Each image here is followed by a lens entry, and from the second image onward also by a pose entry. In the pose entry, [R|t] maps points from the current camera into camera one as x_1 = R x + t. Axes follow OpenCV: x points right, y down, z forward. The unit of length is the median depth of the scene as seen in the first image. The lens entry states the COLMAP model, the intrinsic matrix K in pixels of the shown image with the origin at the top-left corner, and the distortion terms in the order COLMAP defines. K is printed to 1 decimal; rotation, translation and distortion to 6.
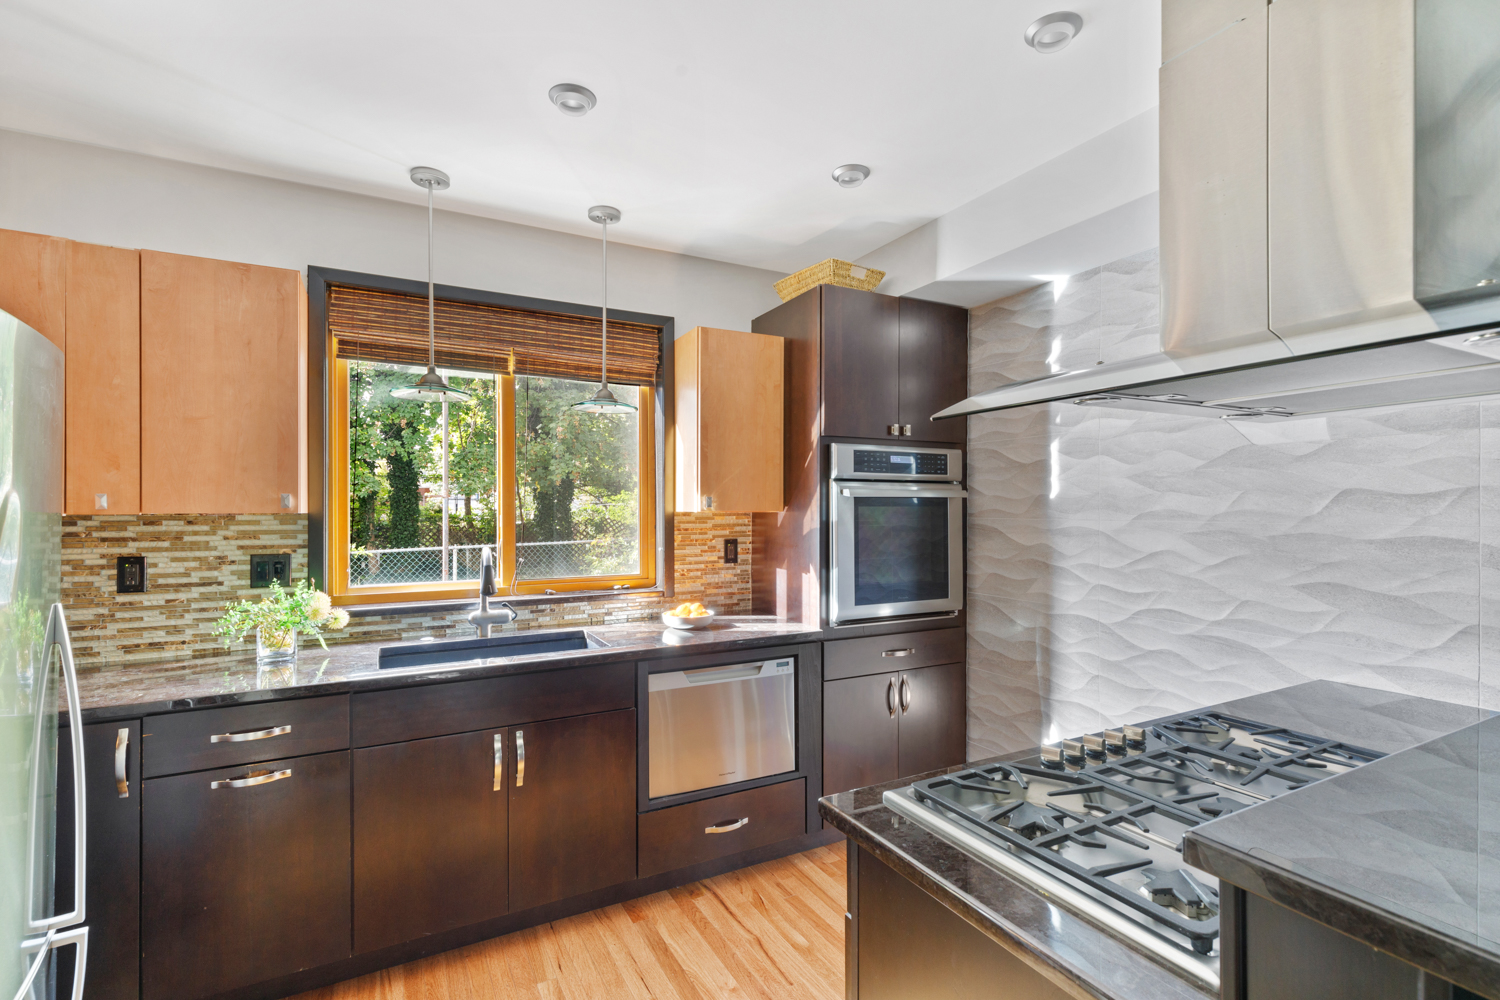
lens RADIAL K [[689.3, 0, 753.3], [0, 689.3, 509.9], [0, 0, 1]] dist [0.002583, -0.000323]
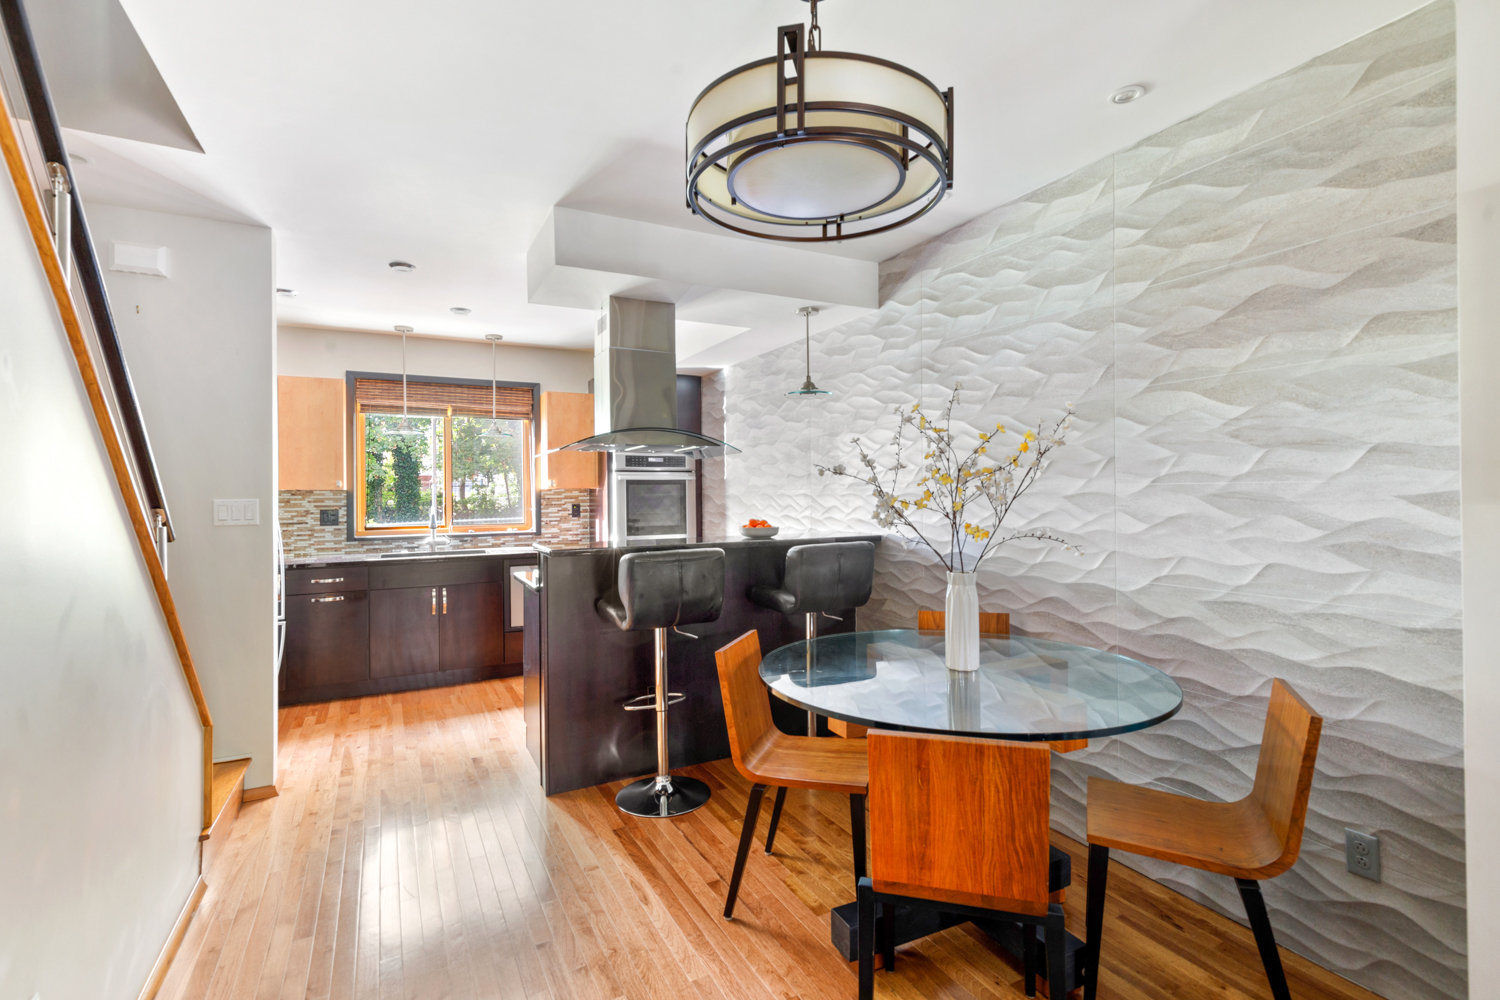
lens RADIAL K [[689.3, 0, 746.1], [0, 689.3, 489.7], [0, 0, 1]] dist [0.002583, -0.000323]
pose [[0.999799, -0.008667, -0.018096, 0.507626], [0.008544, 0.999940, -0.006883, 0.024427], [0.018155, 0.006727, 0.999813, -0.900633]]
